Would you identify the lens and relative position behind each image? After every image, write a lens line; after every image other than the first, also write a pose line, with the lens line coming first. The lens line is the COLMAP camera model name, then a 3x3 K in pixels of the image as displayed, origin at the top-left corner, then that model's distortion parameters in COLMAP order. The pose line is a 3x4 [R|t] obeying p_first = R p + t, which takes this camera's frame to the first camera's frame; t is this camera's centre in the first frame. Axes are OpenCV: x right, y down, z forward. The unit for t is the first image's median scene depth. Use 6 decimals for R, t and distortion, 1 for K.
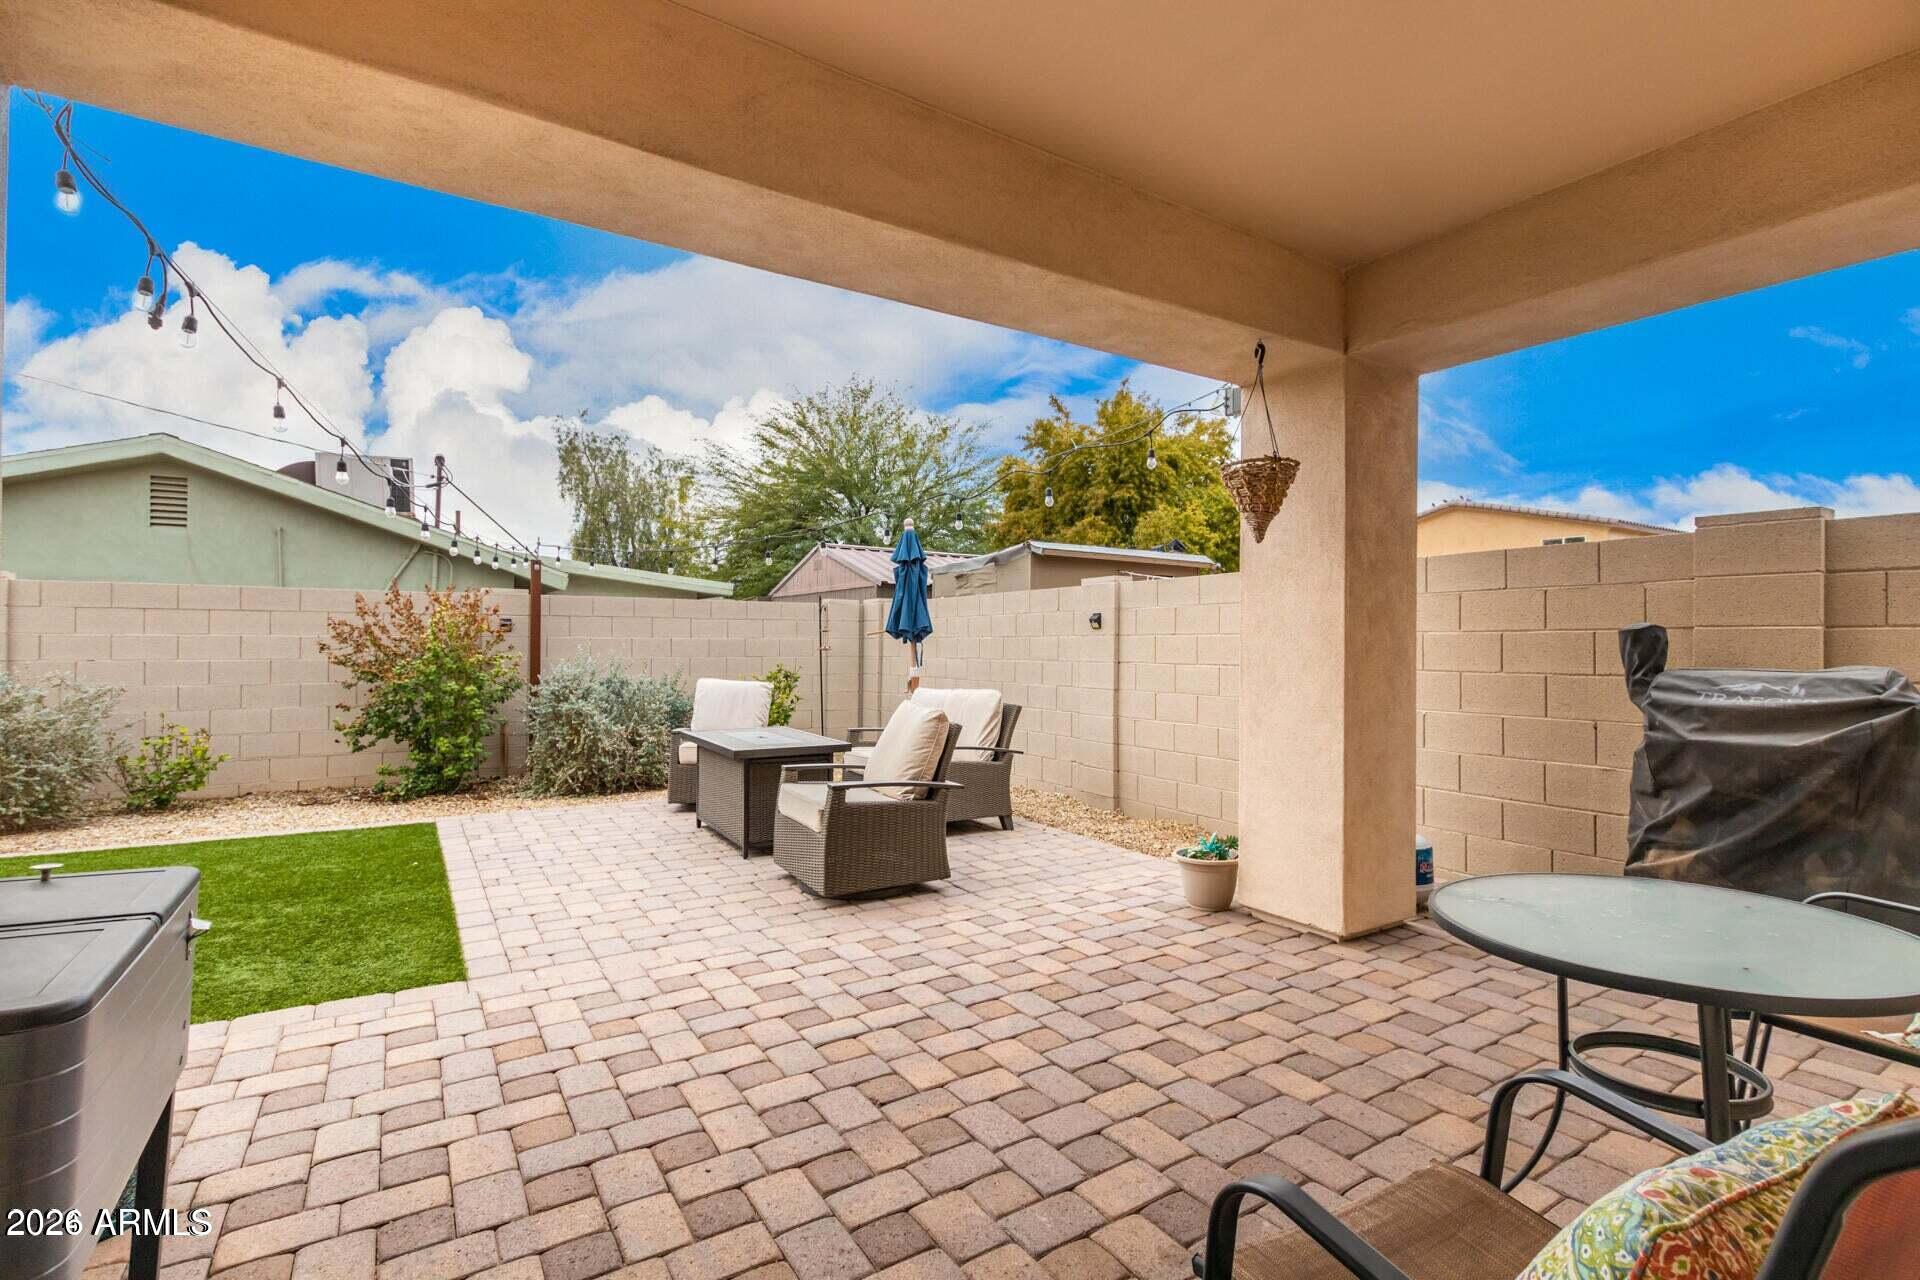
lens RADIAL K [[876.4, 0, 955.8], [0, 876.4, 633.1], [0, 0, 1]] dist [0.005171, -0.001868]
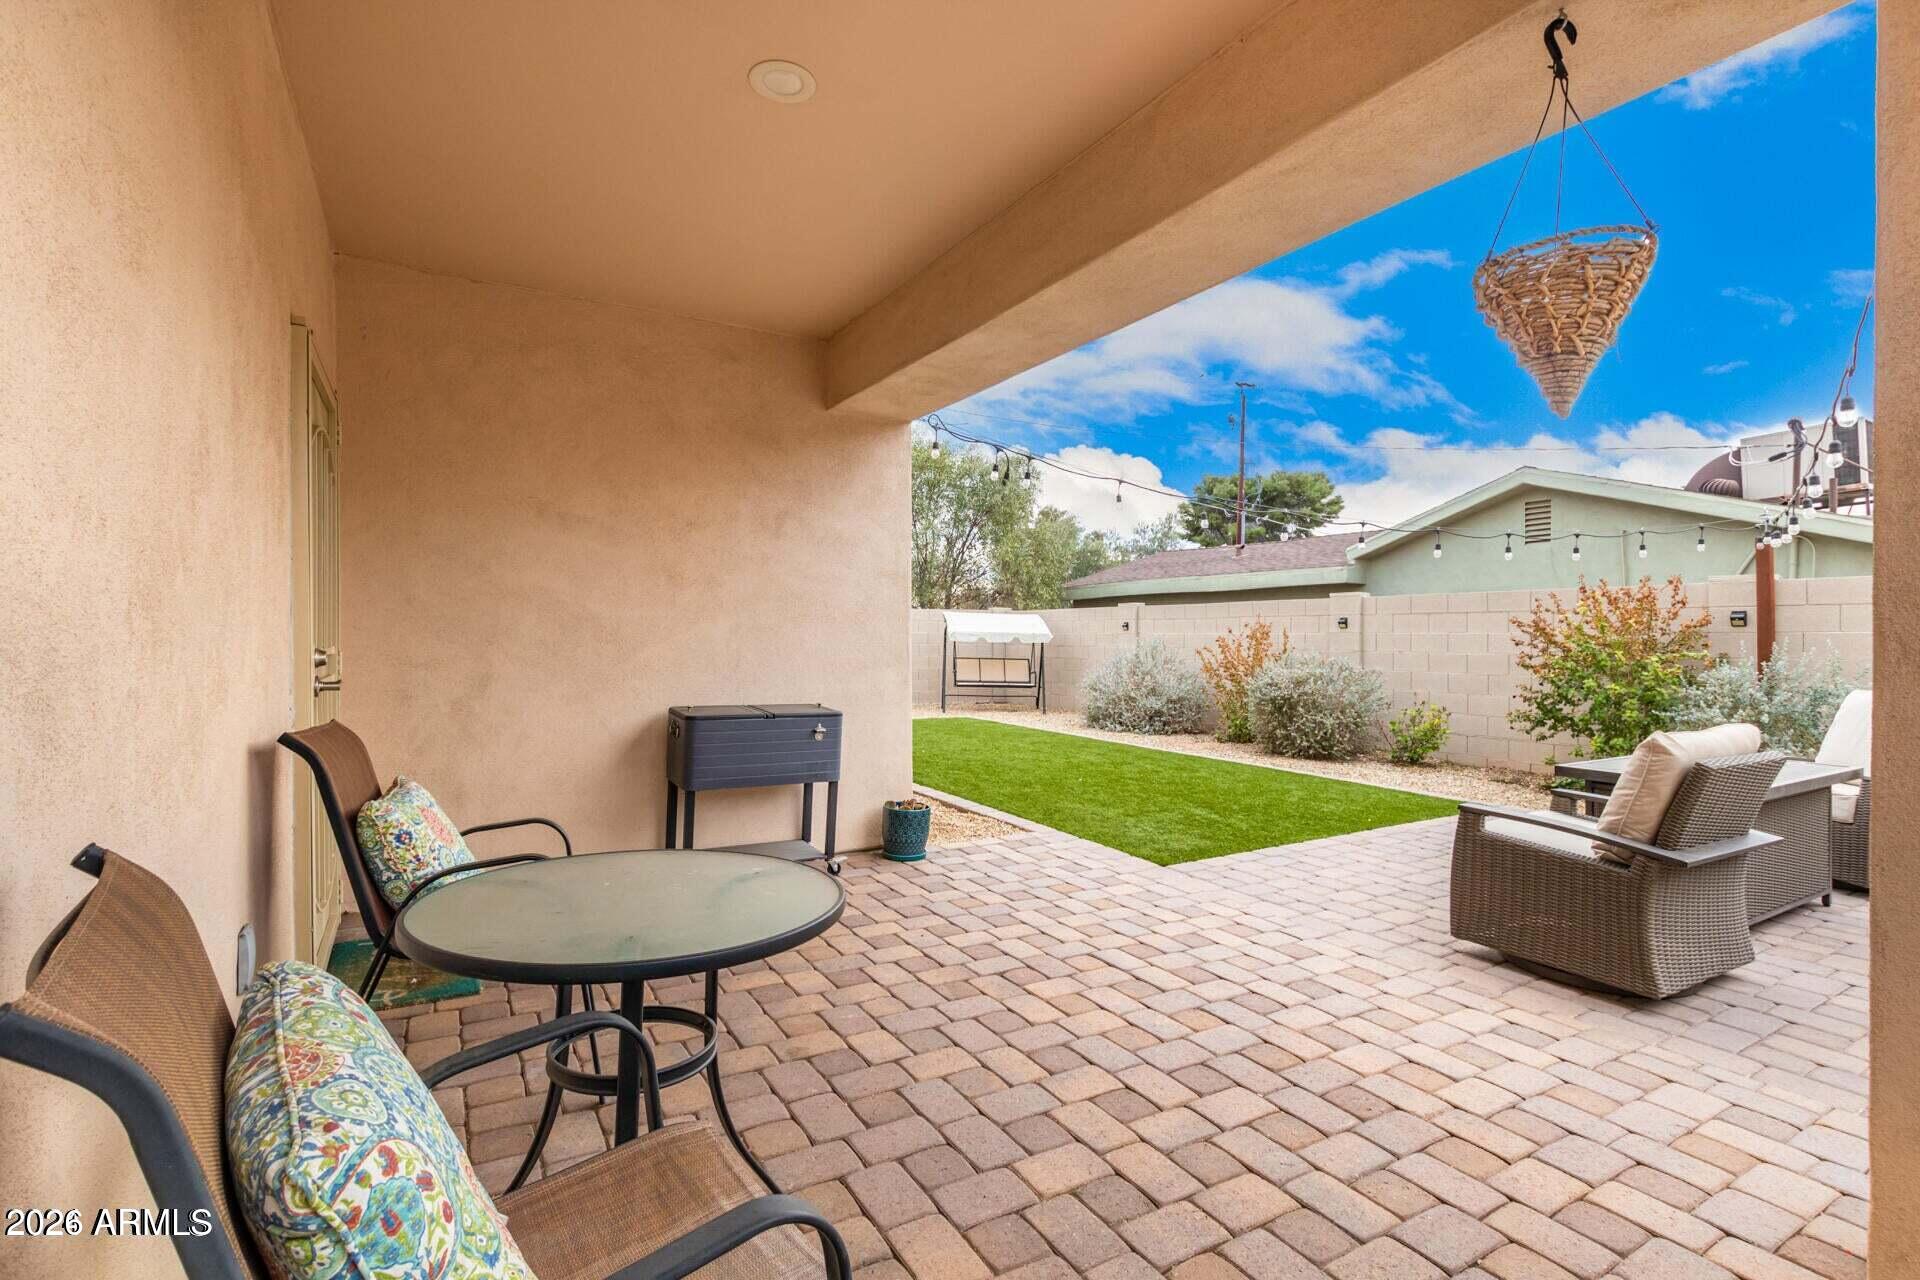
lens RADIAL K [[876.4, 0, 953.5], [0, 876.4, 649.7], [0, 0, 1]] dist [0.005171, -0.001868]
pose [[-0.041272, 0.008944, -0.999108, 0.954736], [0.007138, 0.999937, 0.008656, 0.021618], [0.999122, -0.006774, -0.041334, 0.753284]]
